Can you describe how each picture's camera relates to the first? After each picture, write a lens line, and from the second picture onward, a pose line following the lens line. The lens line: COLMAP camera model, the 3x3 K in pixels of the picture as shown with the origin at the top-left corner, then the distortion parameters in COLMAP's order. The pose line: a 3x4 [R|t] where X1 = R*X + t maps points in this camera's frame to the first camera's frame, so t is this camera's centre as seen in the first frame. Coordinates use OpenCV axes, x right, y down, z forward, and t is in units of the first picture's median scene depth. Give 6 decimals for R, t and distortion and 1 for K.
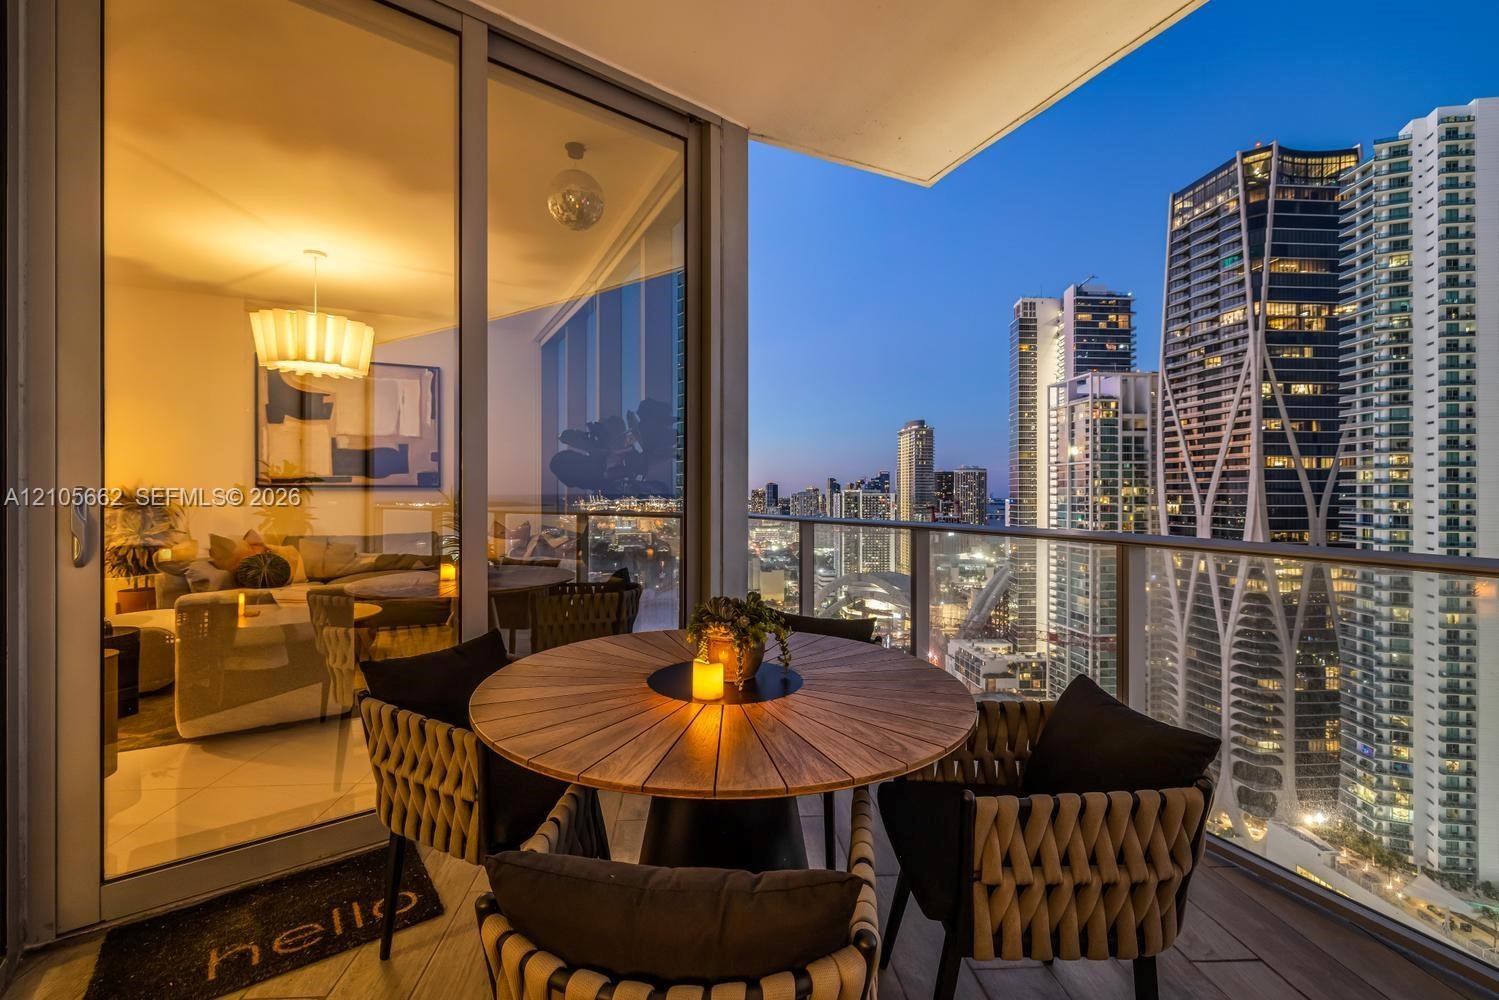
lens RADIAL K [[643.9, 0, 749.5], [0, 643.9, 500.0], [0, 0, 1]] dist [-0.000775, -0.000116]
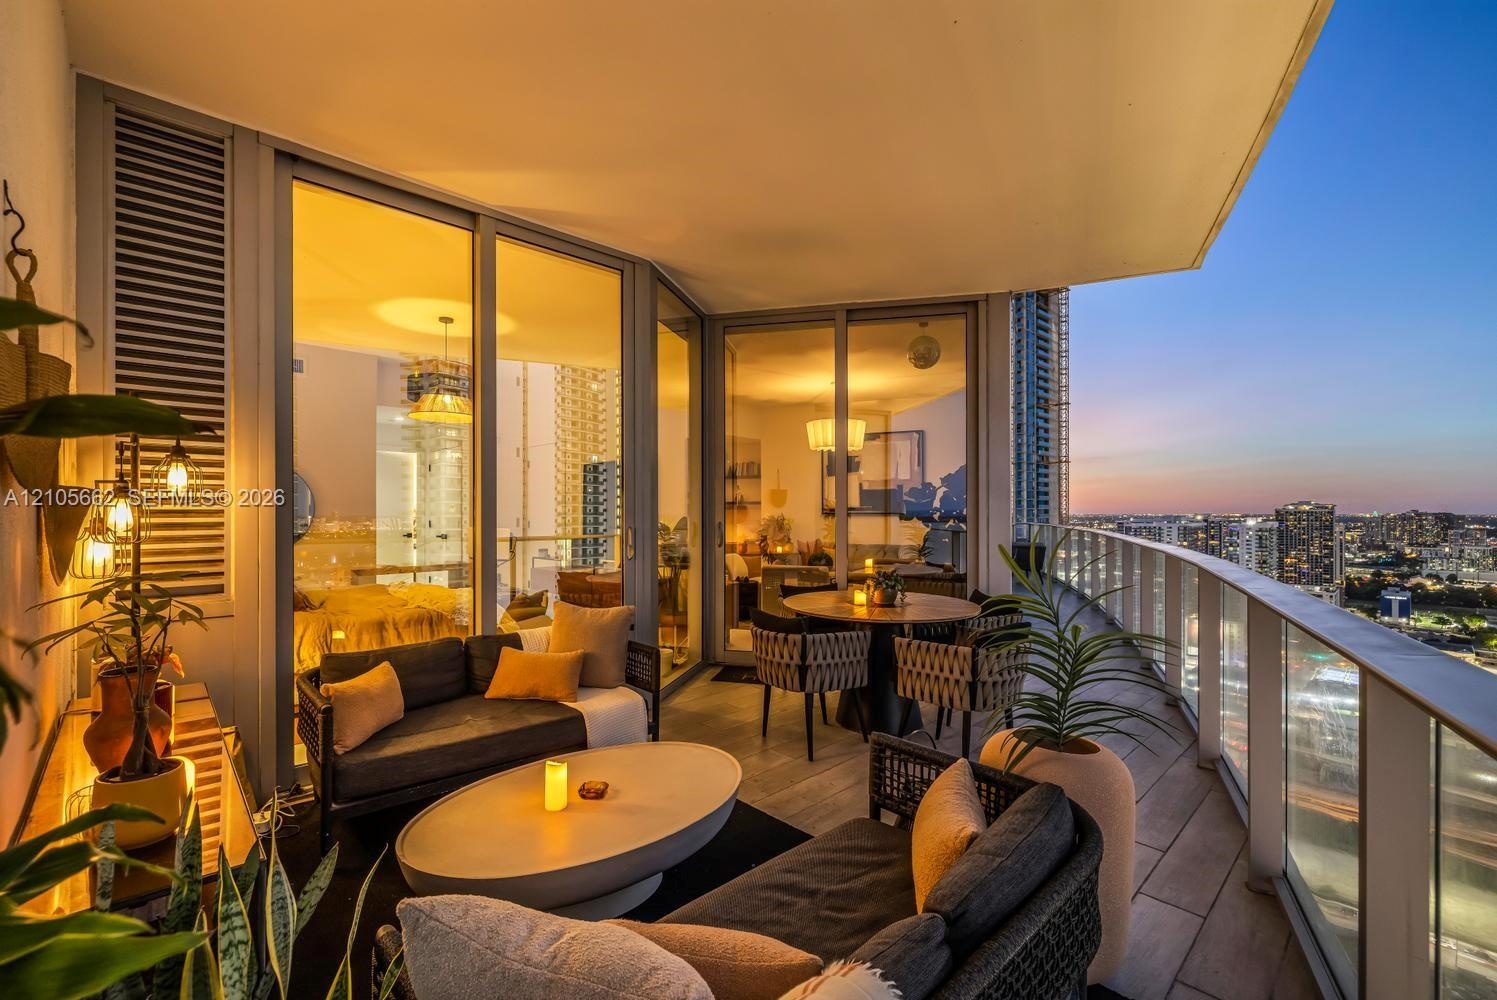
lens RADIAL K [[643.0, 0, 748.5], [0, 643.0, 500.0], [0, 0, 1]] dist [-0.000775, -0.000116]
pose [[0.647912, -0.019680, -0.761461, 0.415087], [-0.000445, 0.999656, -0.026214, -0.013107], [0.761715, 0.017323, 0.647681, -0.265308]]
